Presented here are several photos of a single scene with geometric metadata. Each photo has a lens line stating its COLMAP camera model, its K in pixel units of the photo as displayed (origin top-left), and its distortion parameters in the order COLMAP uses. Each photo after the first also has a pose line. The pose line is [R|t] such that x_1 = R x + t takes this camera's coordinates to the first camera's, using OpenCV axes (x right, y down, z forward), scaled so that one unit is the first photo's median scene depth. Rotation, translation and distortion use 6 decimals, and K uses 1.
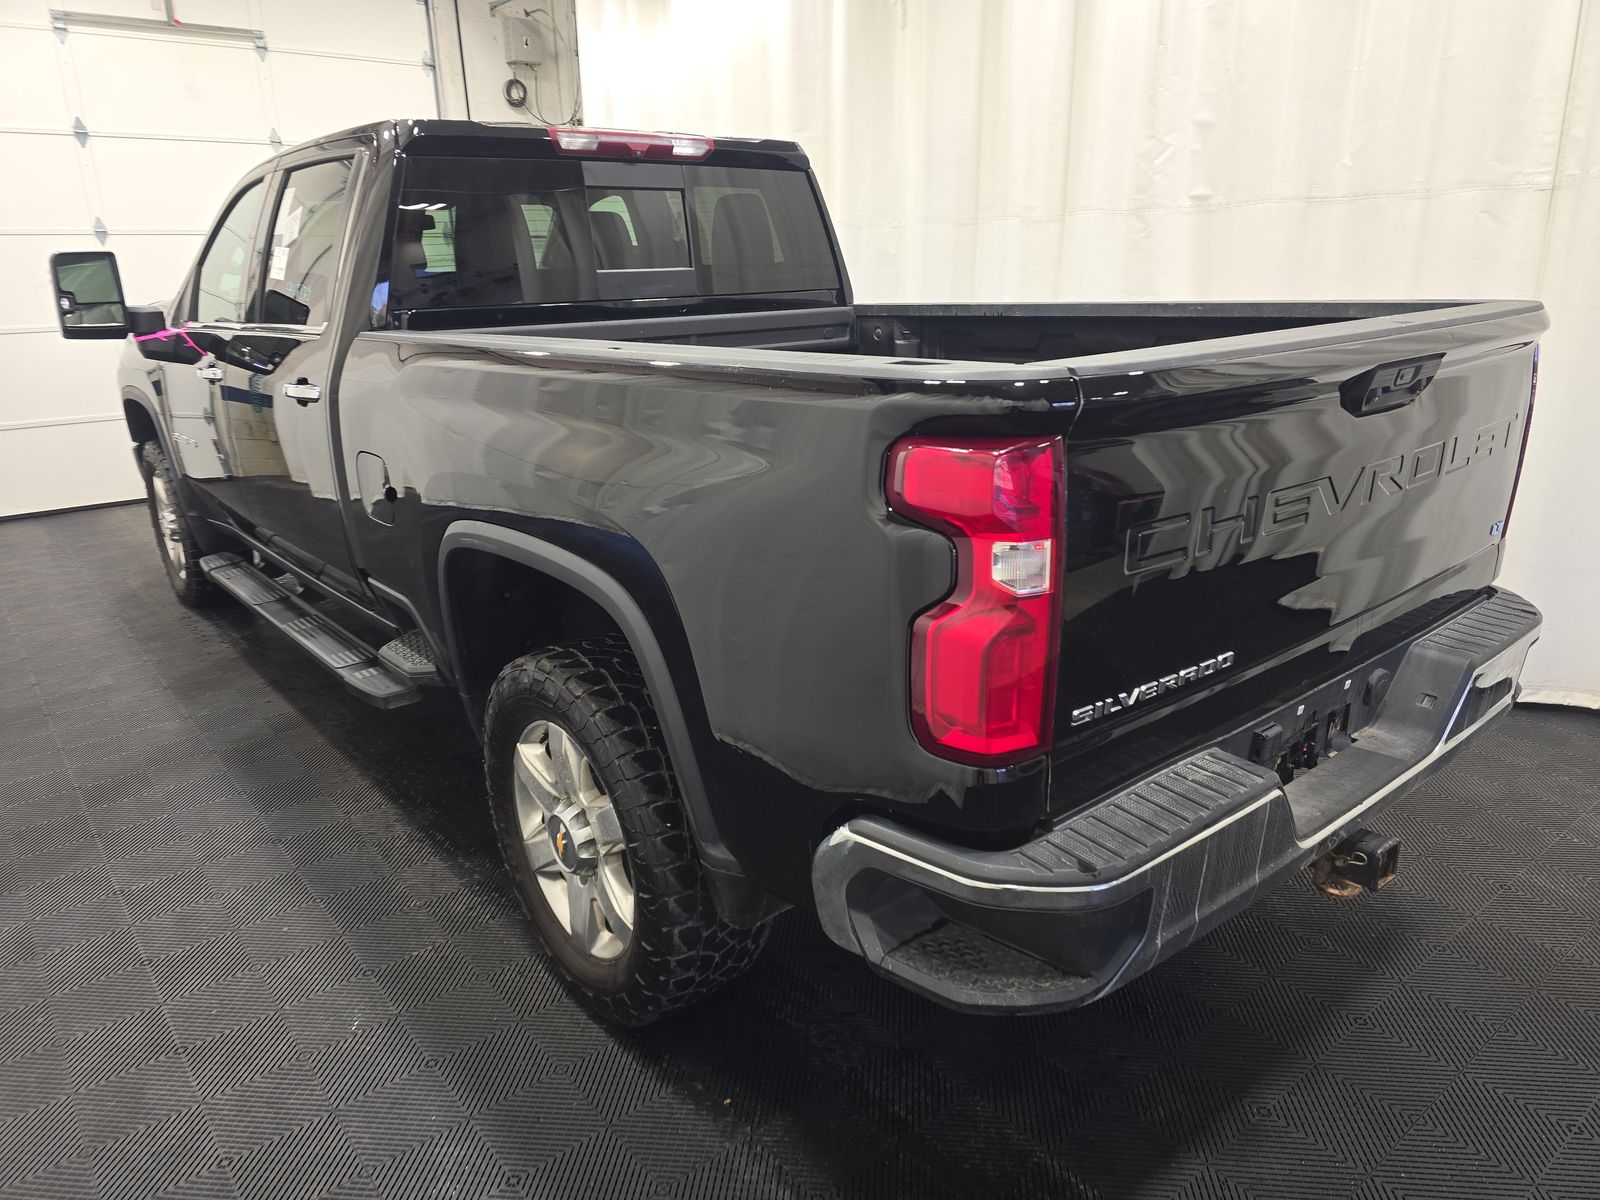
lens RADIAL K [[1070.7, 0, 788.6], [0, 1070.7, 601.6], [0, 0, 1]] dist [0.015085, -0.013085]
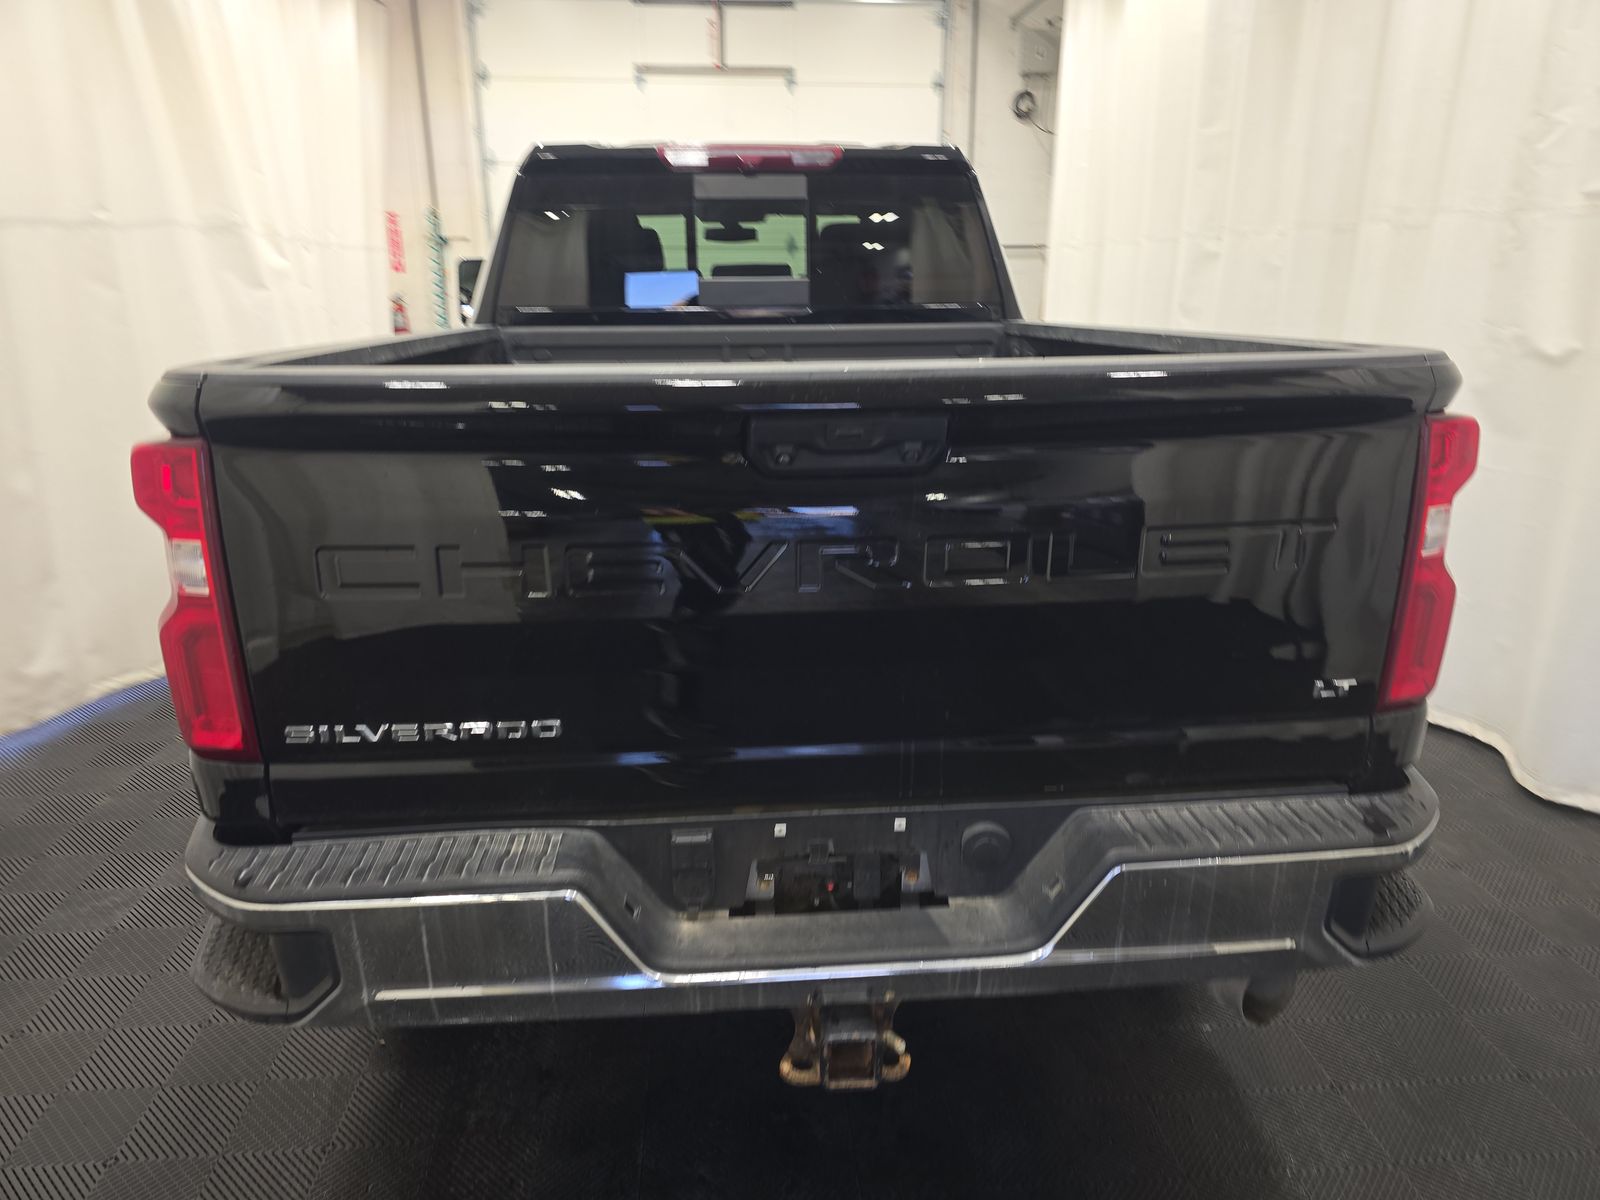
lens RADIAL K [[1070.7, 0, 785.9], [0, 1070.7, 599.6], [0, 0, 1]] dist [0.015085, -0.013085]
pose [[0.831480, 0.175961, -0.526953, 0.357529], [-0.182091, 0.982437, 0.040736, -0.042102], [0.524866, 0.062083, 0.848918, 0.127266]]
